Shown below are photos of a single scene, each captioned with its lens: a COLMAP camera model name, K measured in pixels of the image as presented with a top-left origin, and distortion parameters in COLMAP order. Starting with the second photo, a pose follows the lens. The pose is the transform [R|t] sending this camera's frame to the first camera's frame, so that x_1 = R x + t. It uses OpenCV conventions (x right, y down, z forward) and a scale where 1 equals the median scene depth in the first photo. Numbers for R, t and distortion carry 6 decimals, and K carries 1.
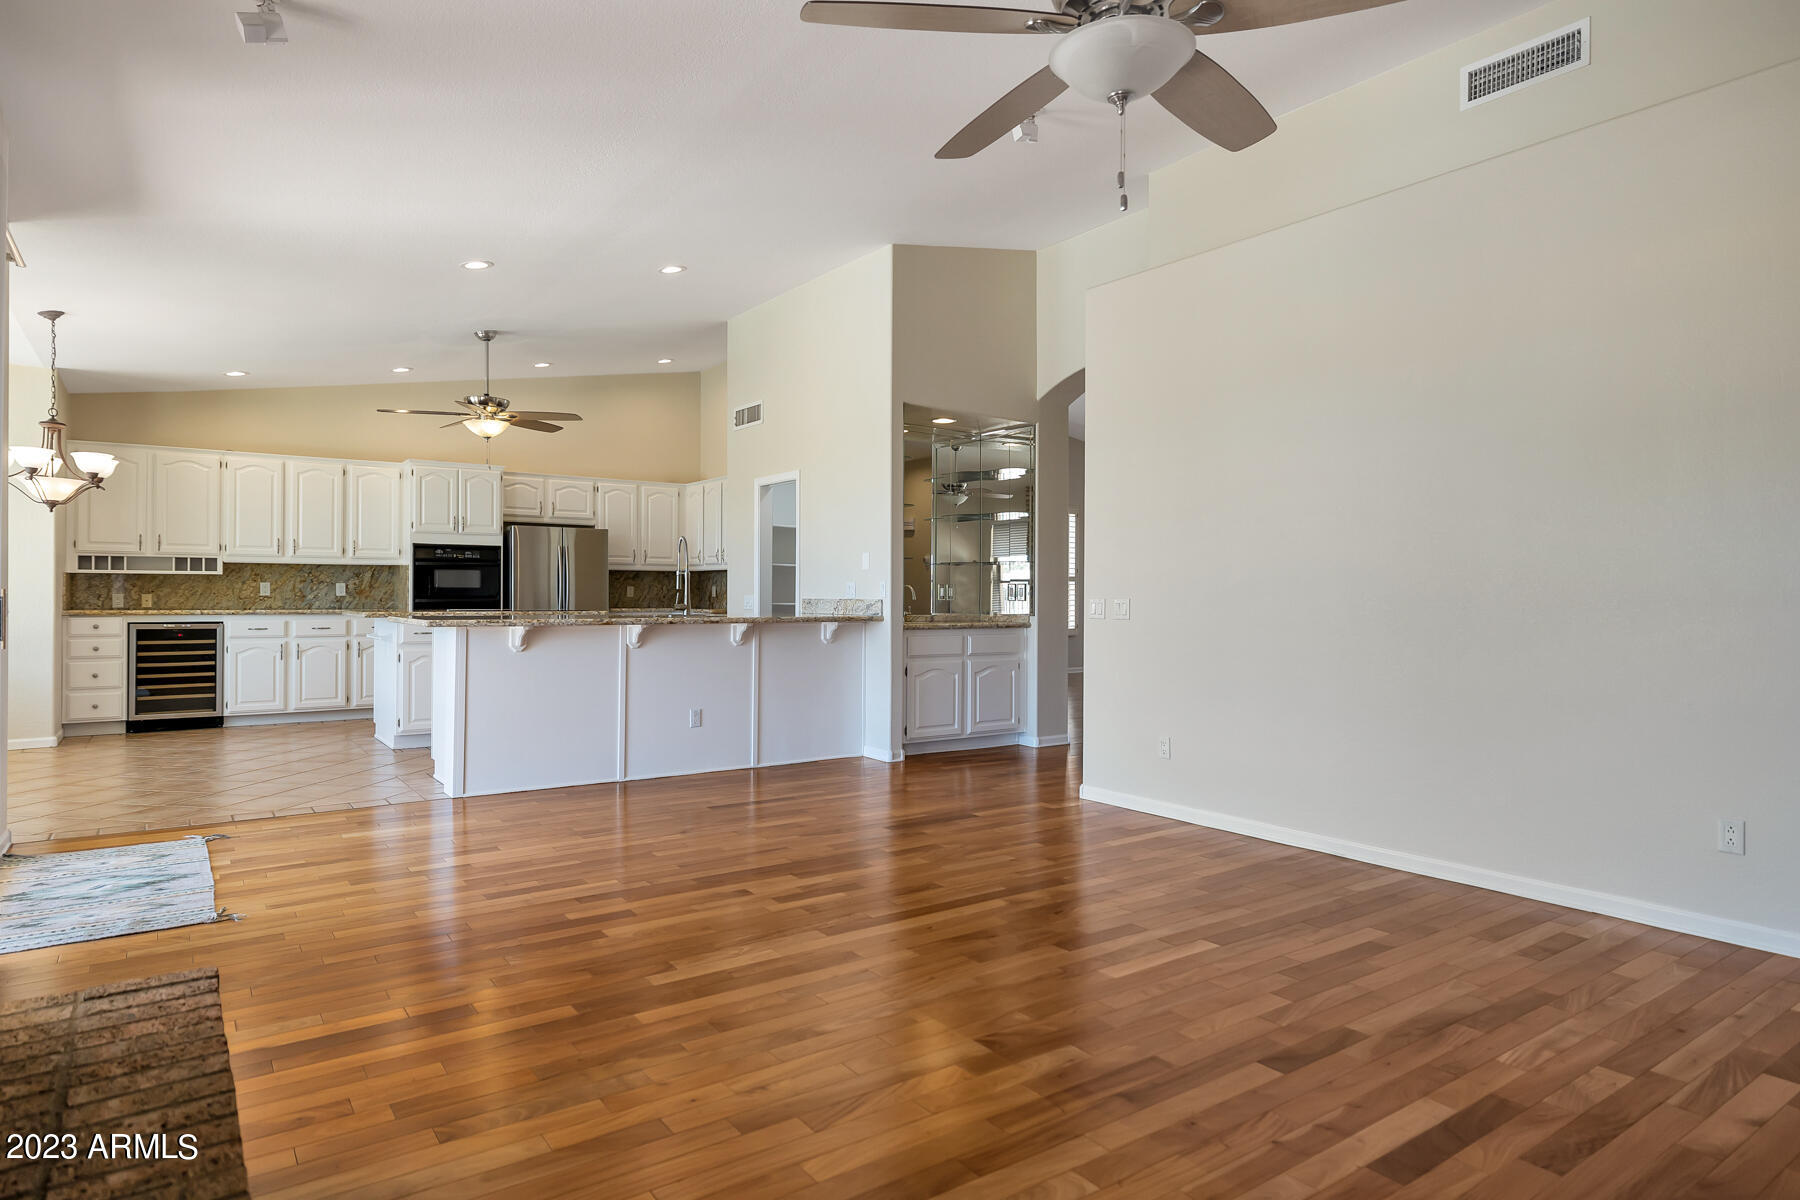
lens RADIAL K [[1017.4, 0, 901.1], [0, 1017.4, 589.5], [0, 0, 1]] dist [0.010881, -0.003065]
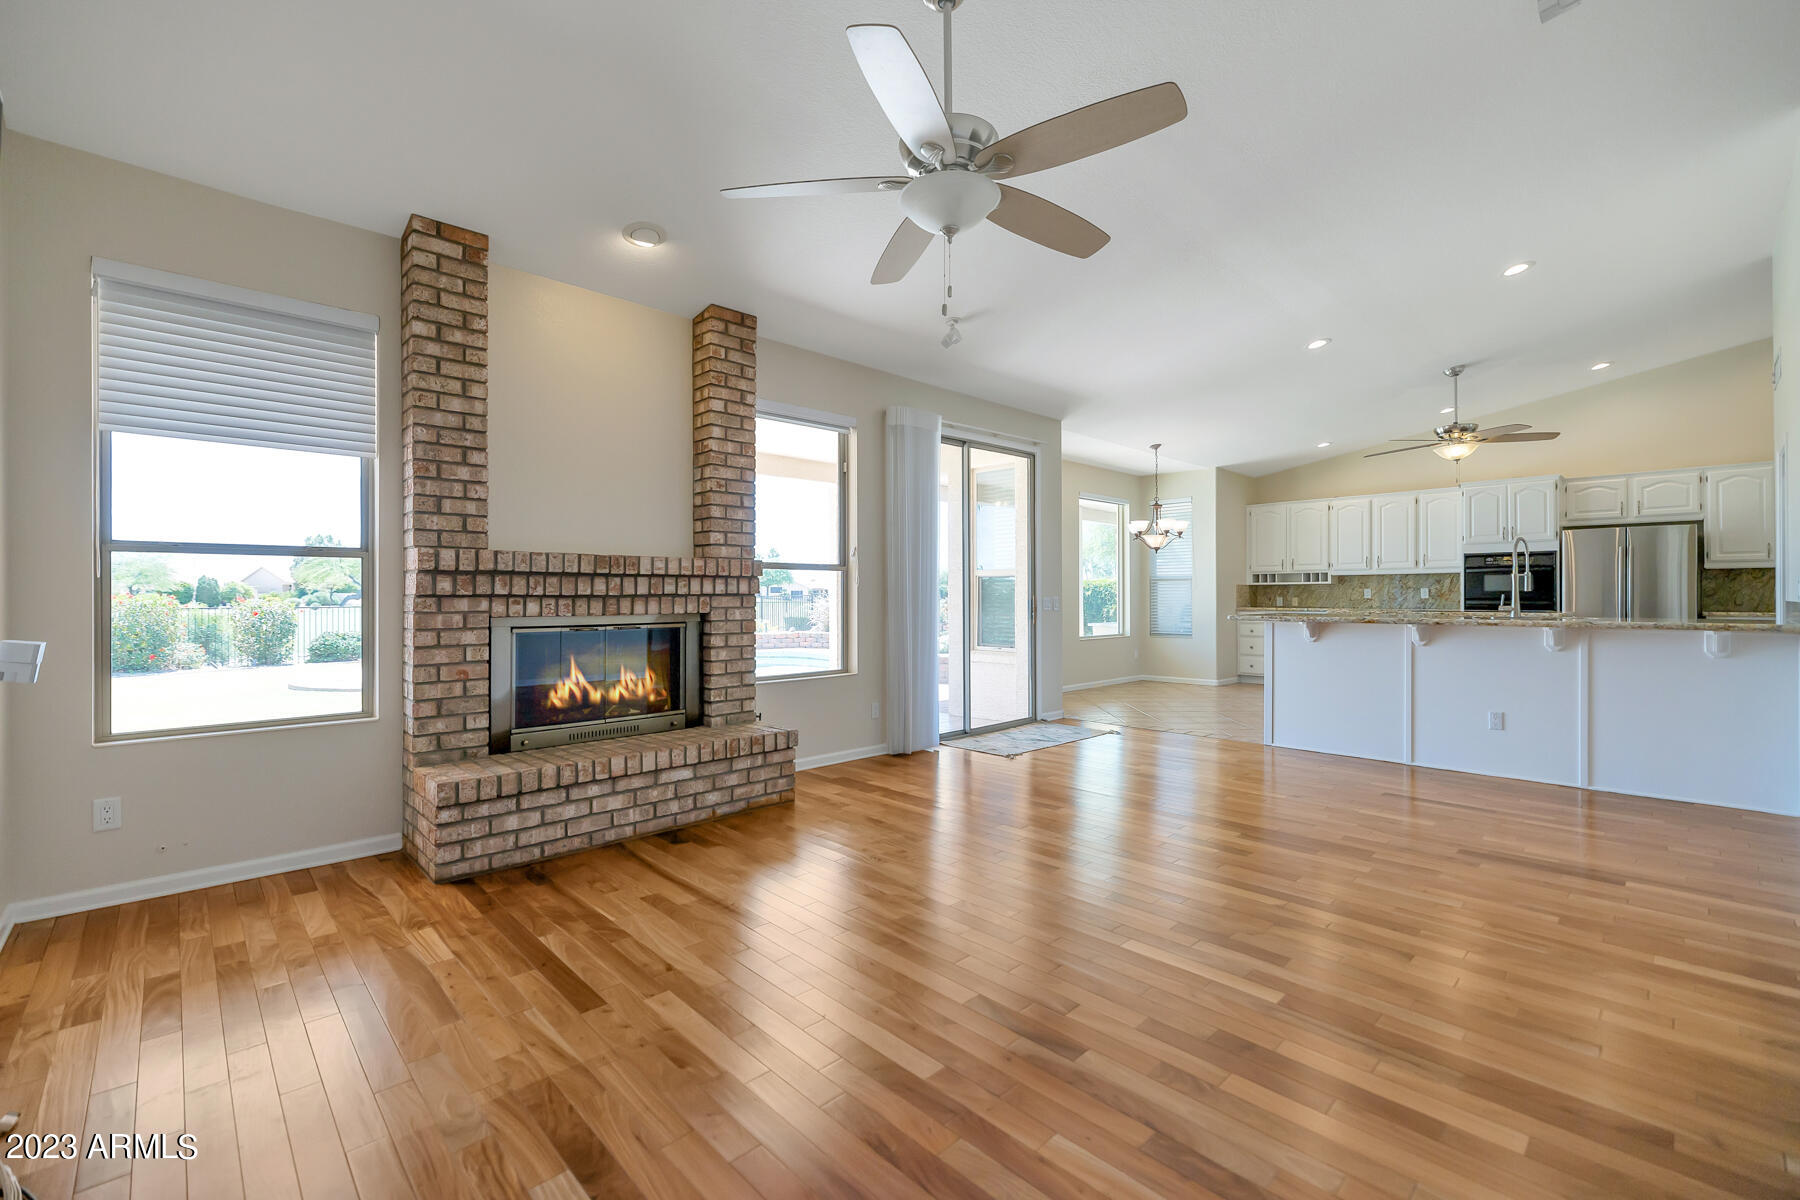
lens RADIAL K [[782.2, 0, 883.5], [0, 782.2, 591.9], [0, 0, 1]] dist [0.013543, 0.000174]
pose [[0.134945, -0.010007, -0.990803, 0.355886], [0.007412, 0.999931, -0.009089, 0.002324], [0.990825, -0.006118, 0.135010, 0.223857]]
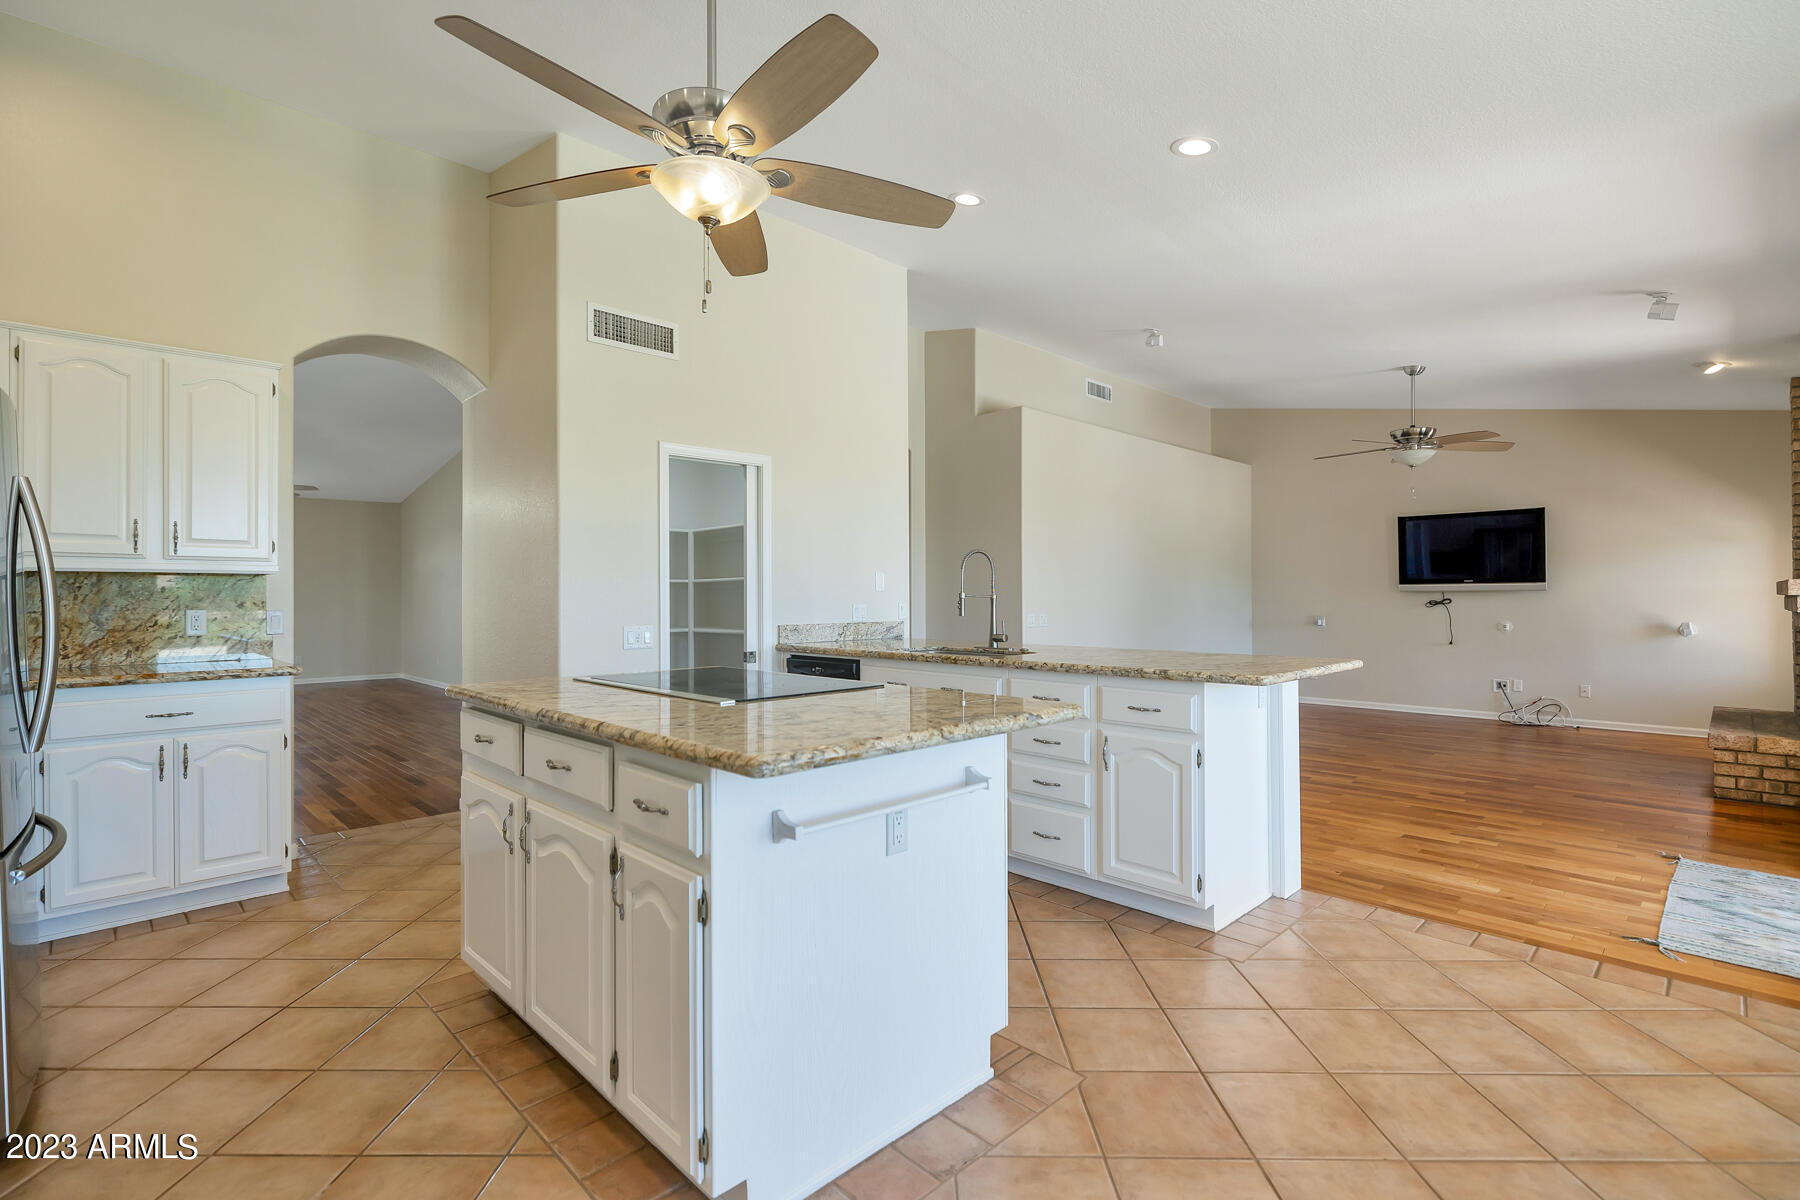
lens RADIAL K [[828.1, 0, 897.3], [0, 828.1, 600.7], [0, 0, 1]] dist [0.006197, 0.000490]
pose [[-0.153457, -0.009779, 0.988107, -0.667995], [-0.002311, 0.999952, 0.009537, -0.014194], [-0.988153, -0.000820, -0.153473, 0.915333]]
